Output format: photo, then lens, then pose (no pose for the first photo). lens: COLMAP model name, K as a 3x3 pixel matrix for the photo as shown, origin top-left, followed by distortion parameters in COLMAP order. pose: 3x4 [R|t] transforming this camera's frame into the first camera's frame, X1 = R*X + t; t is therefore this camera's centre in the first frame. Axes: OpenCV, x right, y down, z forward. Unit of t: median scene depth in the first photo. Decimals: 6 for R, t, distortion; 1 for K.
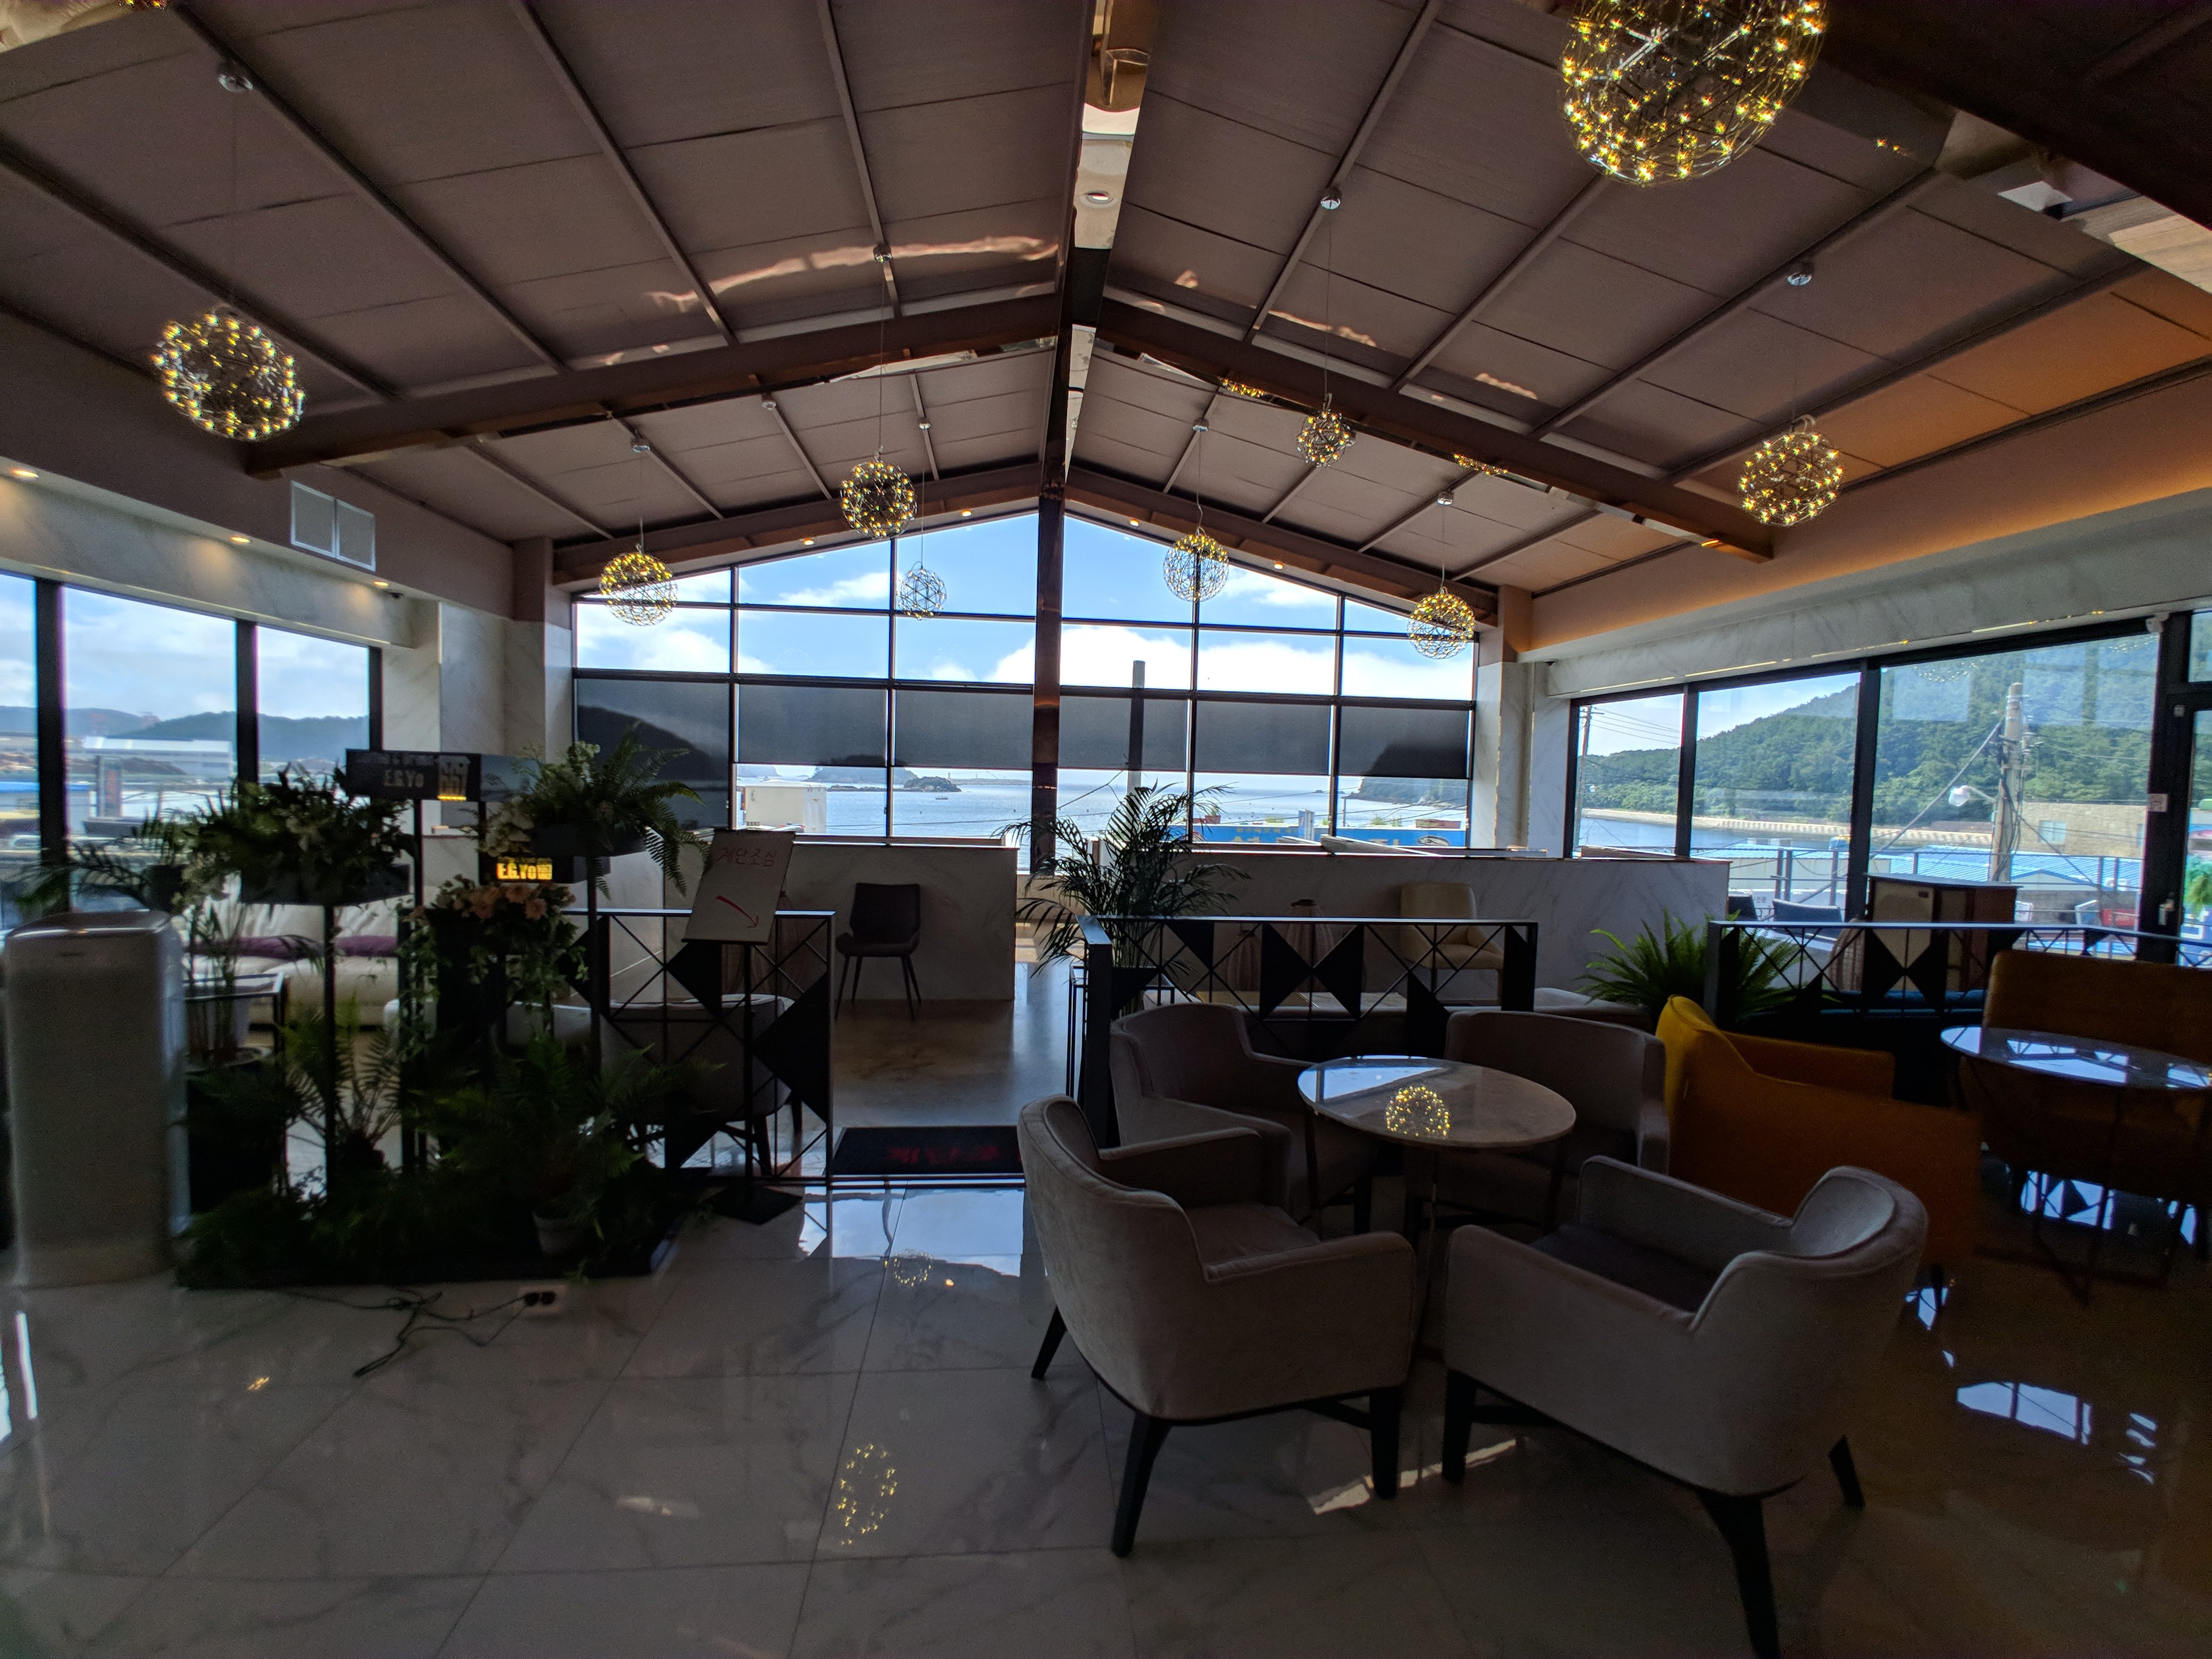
lens RADIAL K [[960.5, 0, 1097.2], [0, 960.5, 826.2], [0, 0, 1]] dist [-0.025885, 0.001752]
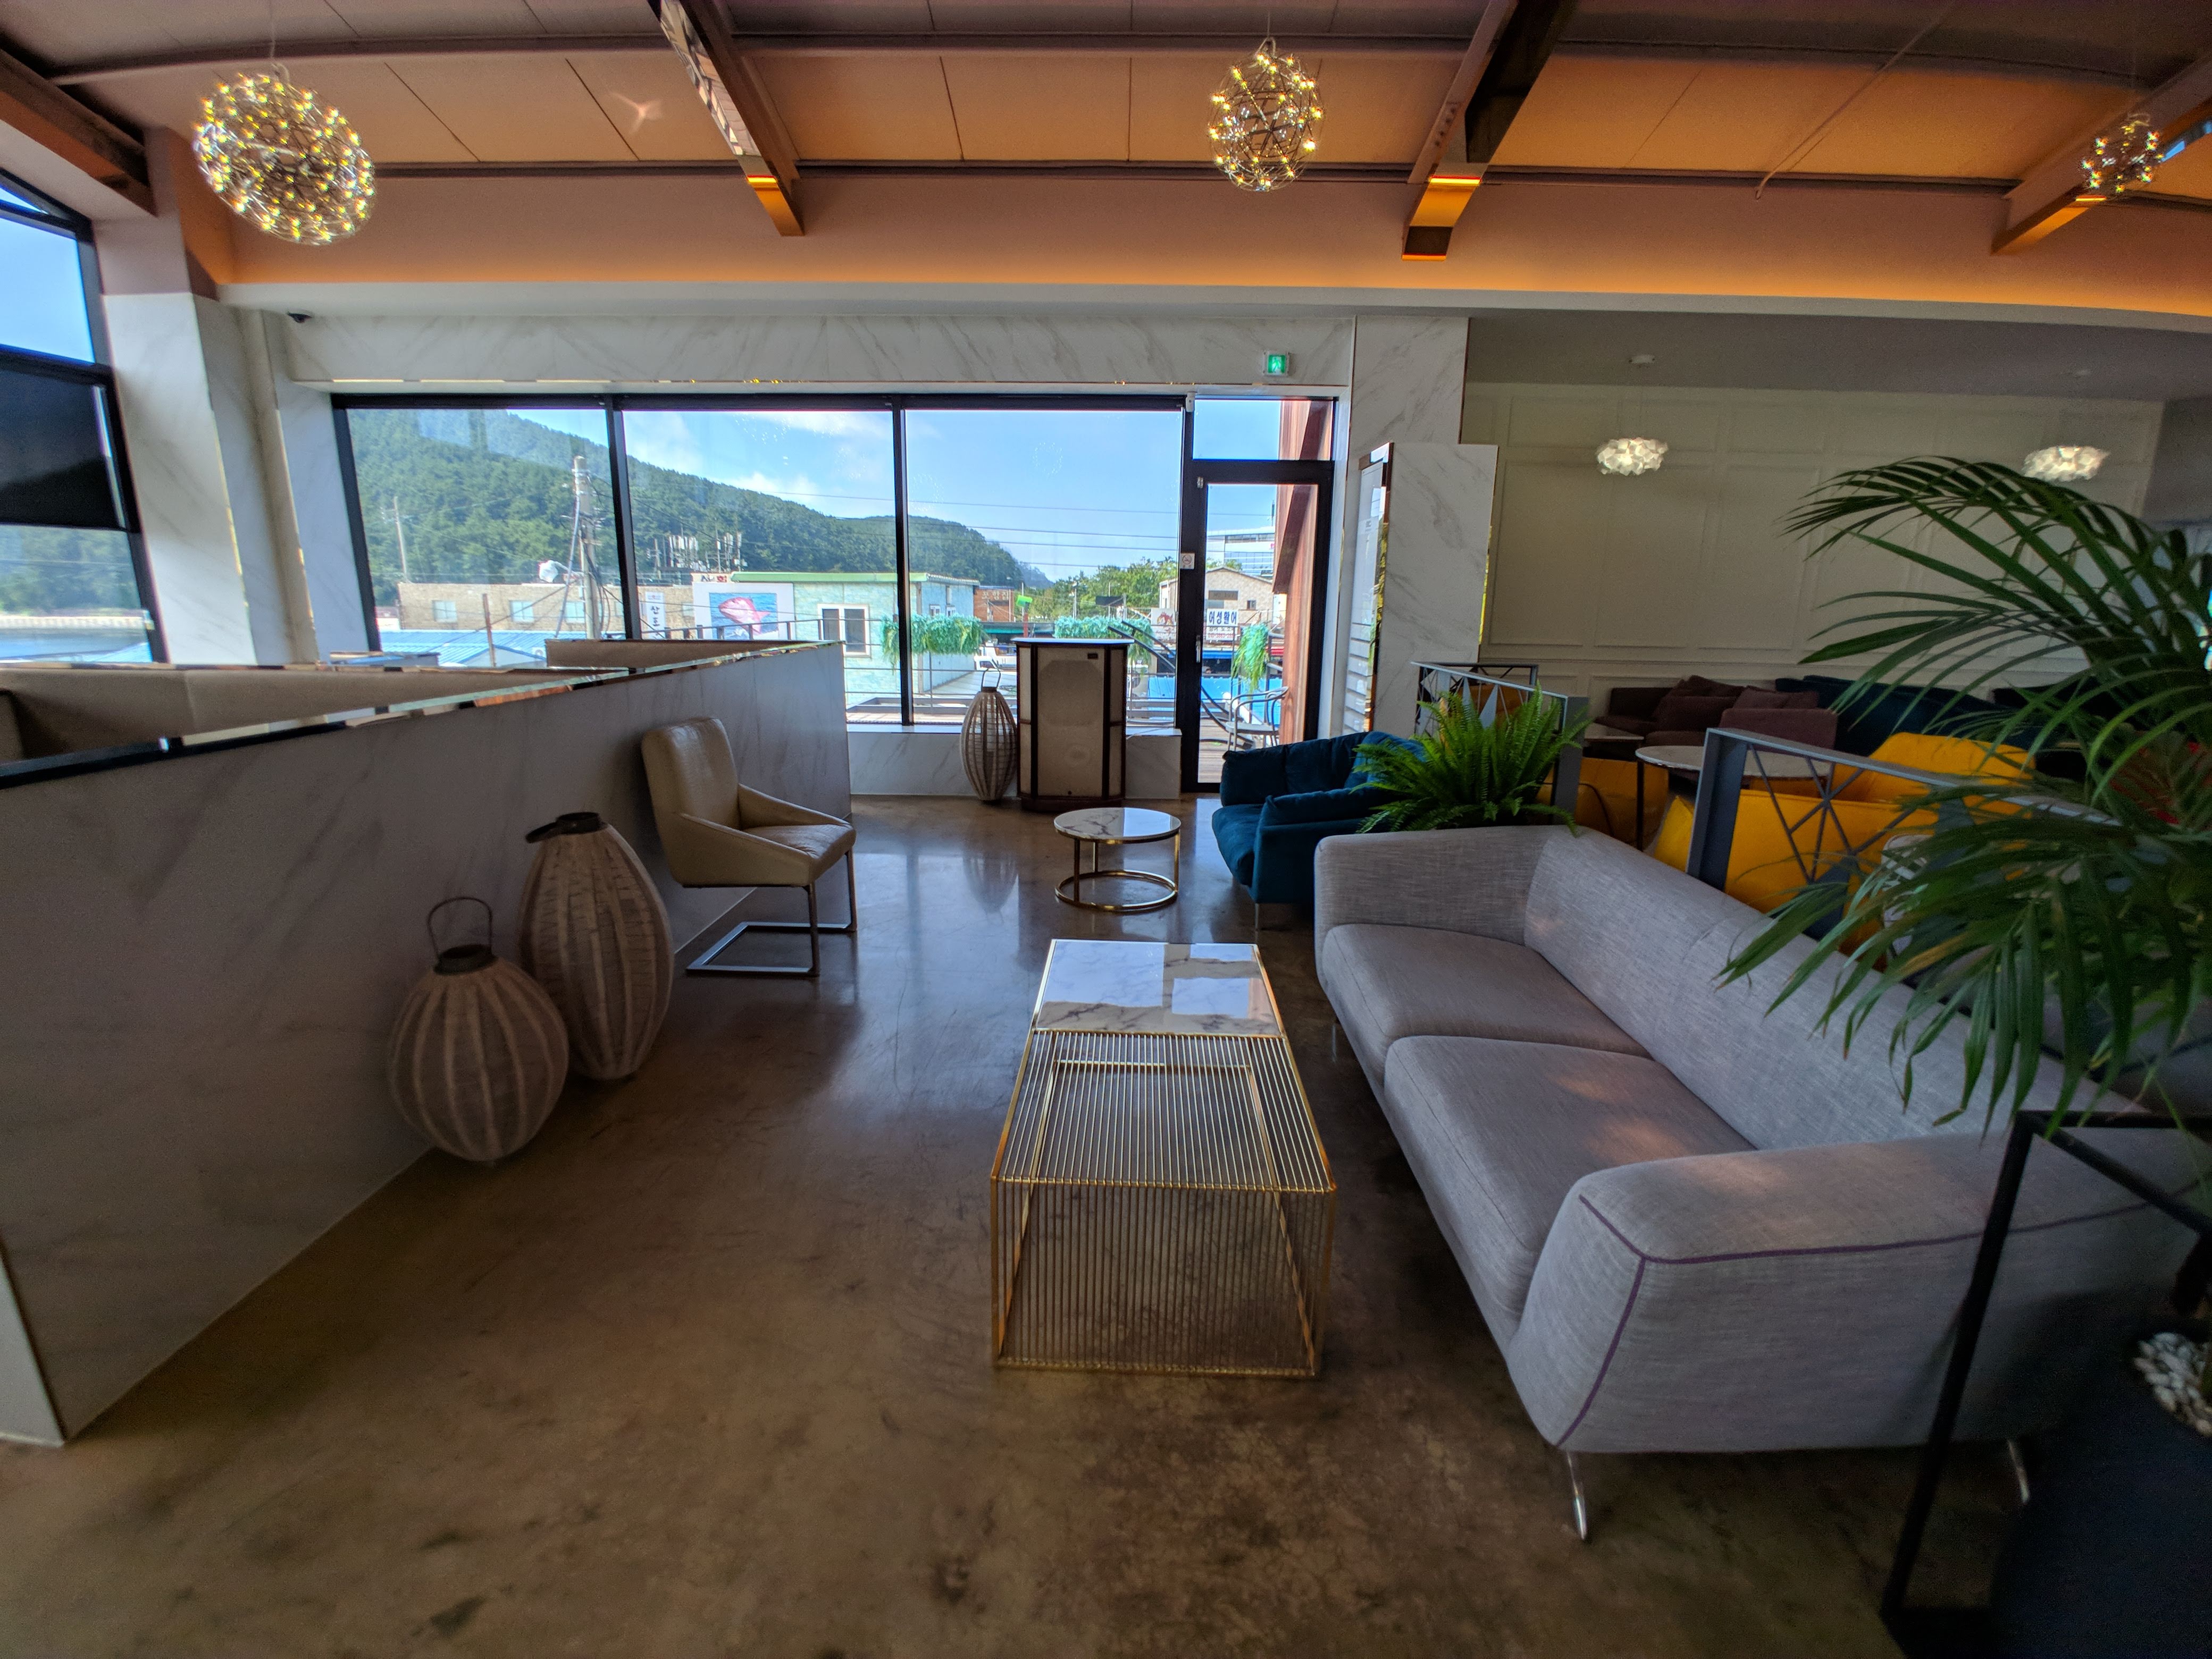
lens RADIAL K [[960.5, 0, 1101.8], [0, 960.5, 821.5], [0, 0, 1]] dist [-0.025885, 0.001752]
pose [[0.107674, -0.248618, 0.962598, -0.076266], [0.035068, 0.968575, 0.246239, -0.003793], [-0.993568, 0.007243, 0.113009, 0.467583]]
